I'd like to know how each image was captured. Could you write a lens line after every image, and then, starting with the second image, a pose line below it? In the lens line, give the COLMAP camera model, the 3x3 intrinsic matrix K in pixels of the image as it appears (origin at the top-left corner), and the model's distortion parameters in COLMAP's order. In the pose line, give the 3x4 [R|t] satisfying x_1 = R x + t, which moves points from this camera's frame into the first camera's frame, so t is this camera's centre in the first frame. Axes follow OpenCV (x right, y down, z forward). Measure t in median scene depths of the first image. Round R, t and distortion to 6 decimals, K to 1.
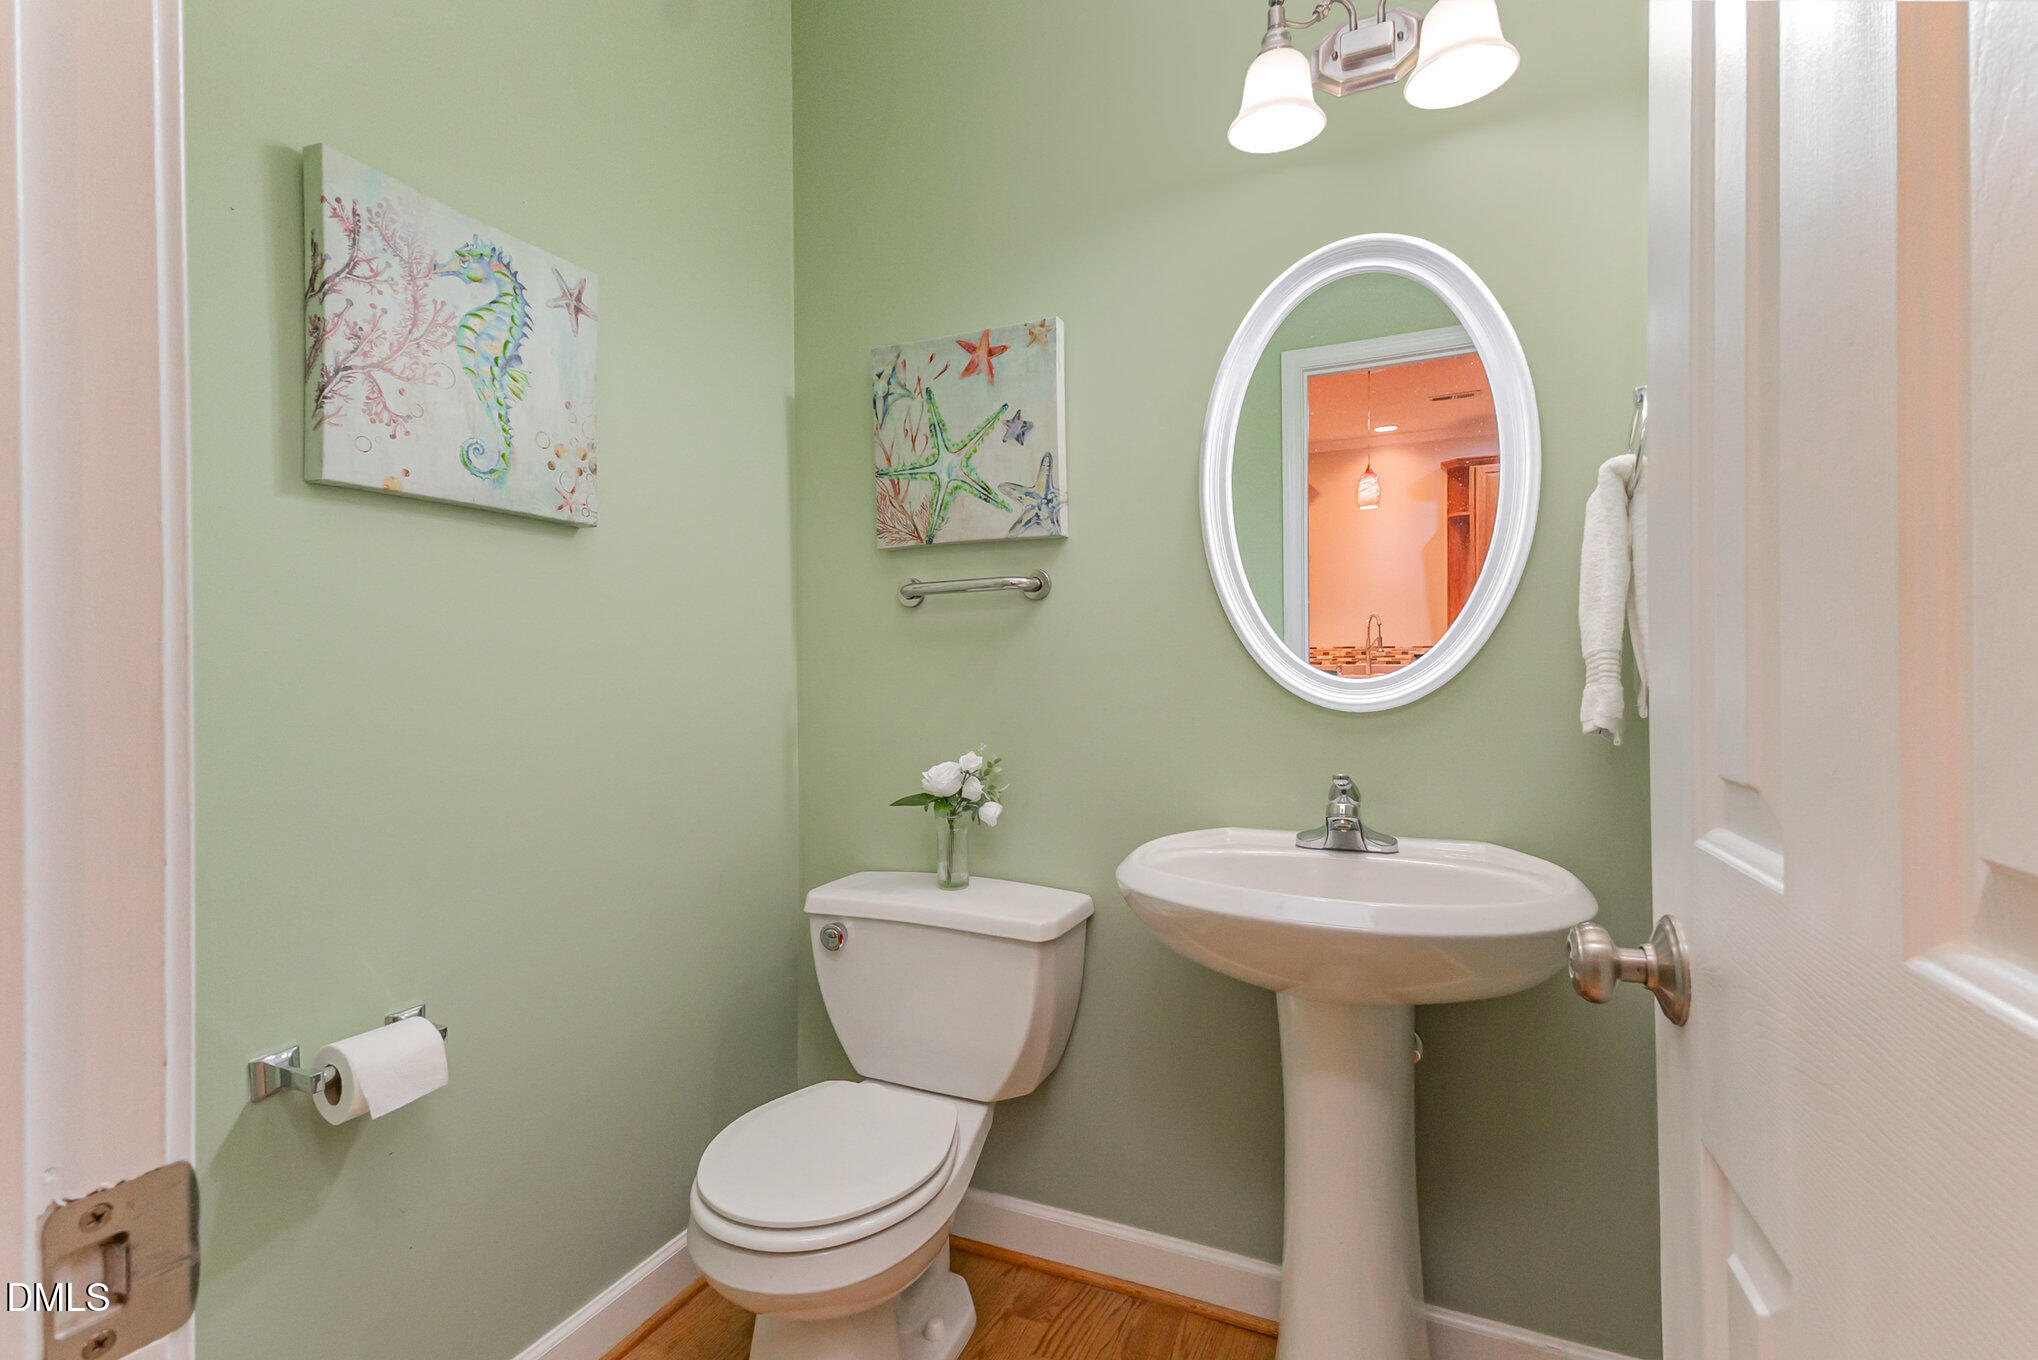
lens RADIAL K [[949.5, 0, 1030.4], [0, 949.5, 680.7], [0, 0, 1]] dist [0.031533, -0.009606]
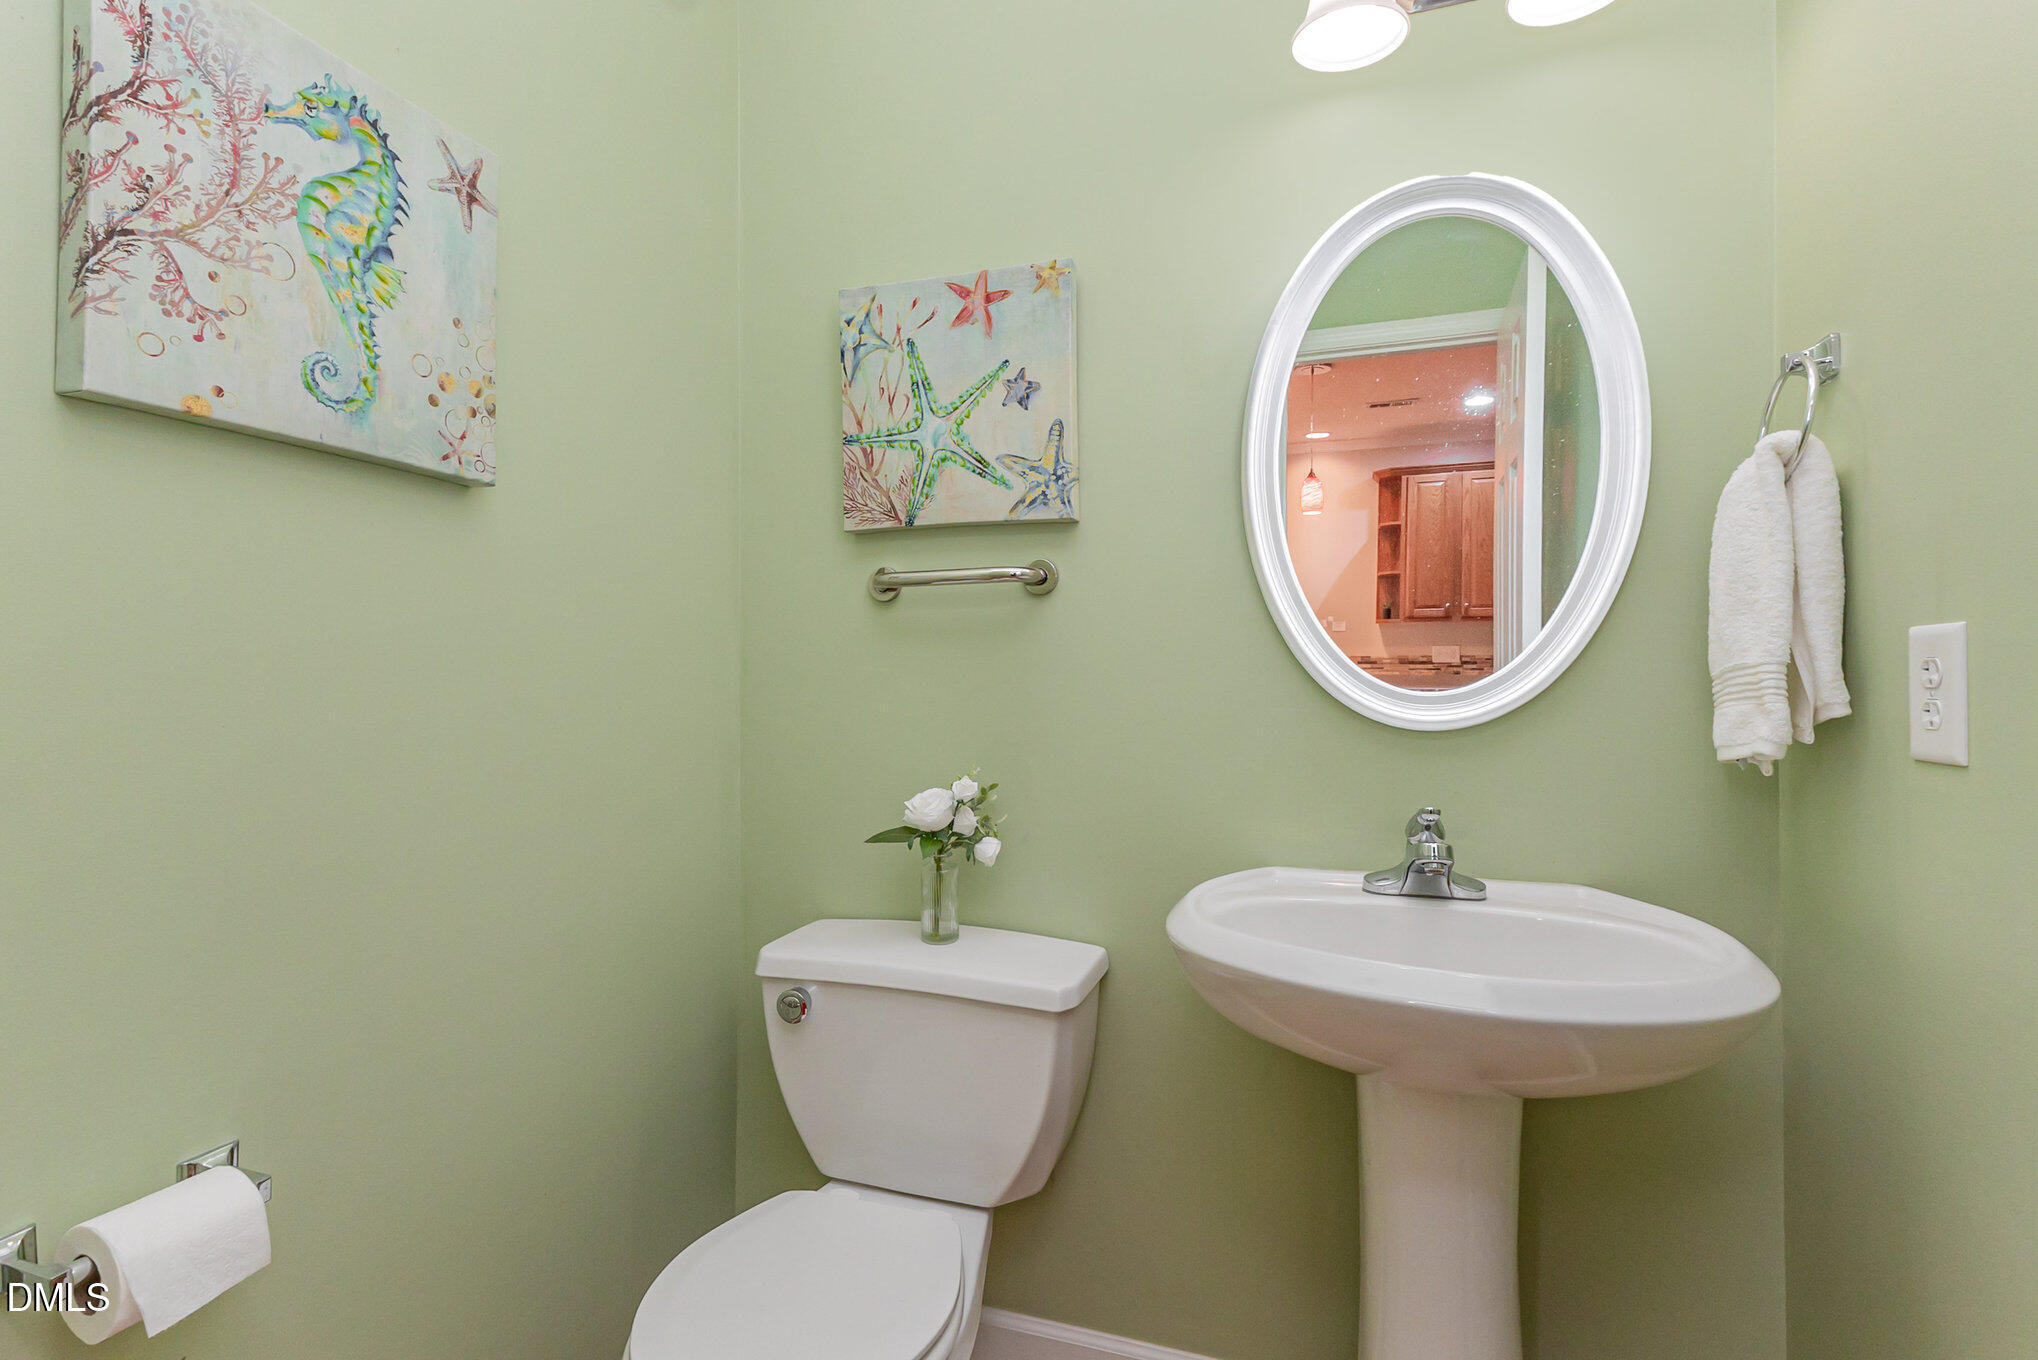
lens RADIAL K [[949.5, 0, 1023.5], [0, 949.5, 683.2], [0, 0, 1]] dist [0.031533, -0.009606]
pose [[0.994571, 0.009656, 0.103608, -0.111421], [-0.009256, 0.999948, -0.004345, -0.003708], [-0.103644, 0.003363, 0.994609, 0.194928]]
